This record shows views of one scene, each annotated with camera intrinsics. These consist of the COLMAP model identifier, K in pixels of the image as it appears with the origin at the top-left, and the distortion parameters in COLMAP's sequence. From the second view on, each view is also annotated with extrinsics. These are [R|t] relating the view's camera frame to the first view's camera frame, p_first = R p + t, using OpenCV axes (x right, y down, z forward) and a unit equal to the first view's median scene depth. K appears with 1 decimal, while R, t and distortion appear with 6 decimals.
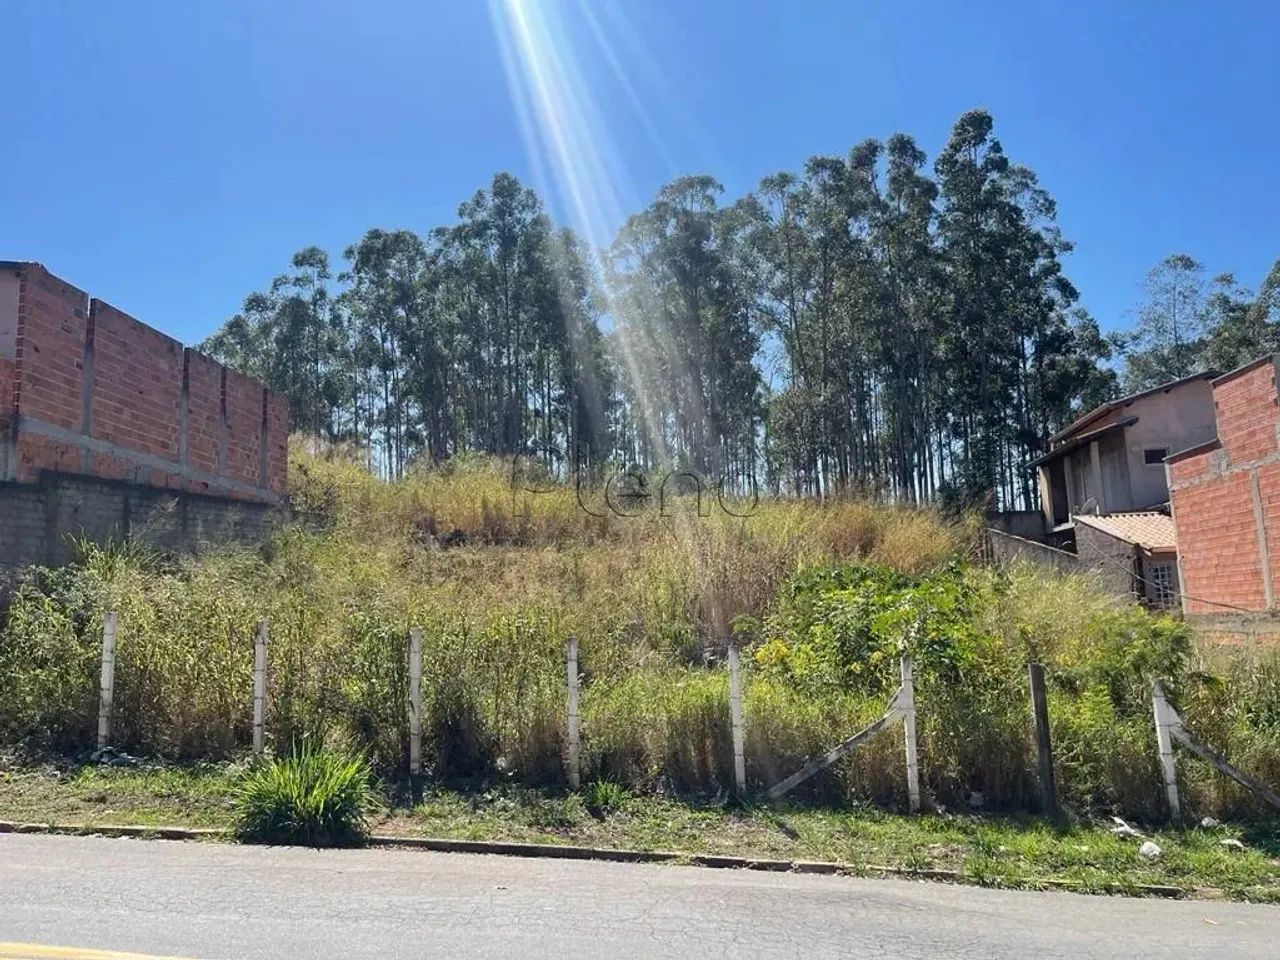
lens RADIAL K [[1088.6, 0, 628.9], [0, 1088.6, 488.6], [0, 0, 1]] dist [0.076297, -0.101223]
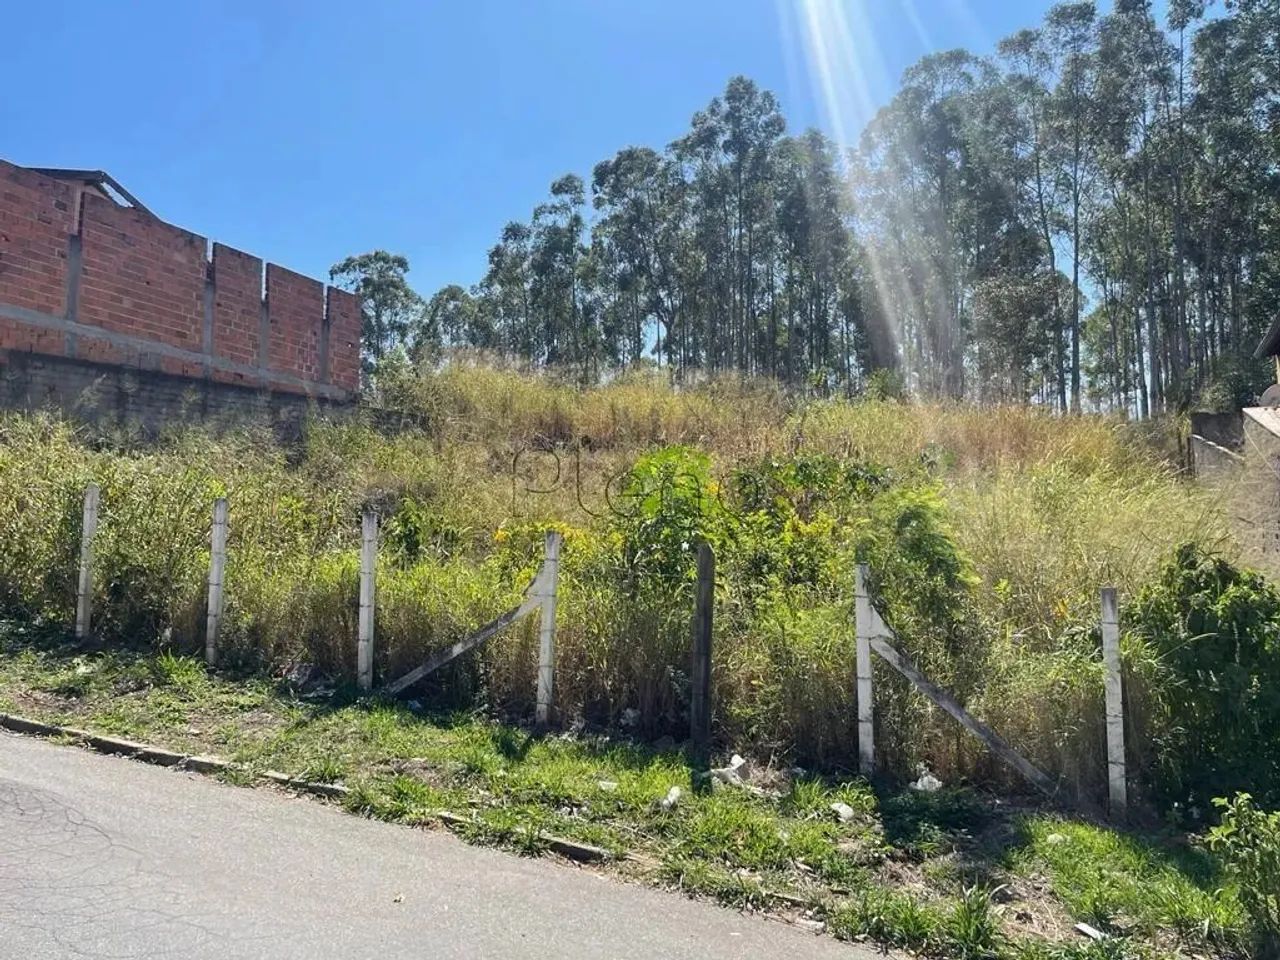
lens RADIAL K [[1059.5, 0, 640.2], [0, 1059.5, 478.4], [0, 0, 1]] dist [0.077845, -0.077939]
pose [[0.930993, 0.017535, -0.364616, 0.171724], [-0.001234, 0.998991, 0.044891, 0.024143], [0.365036, -0.041344, 0.930075, 0.094164]]
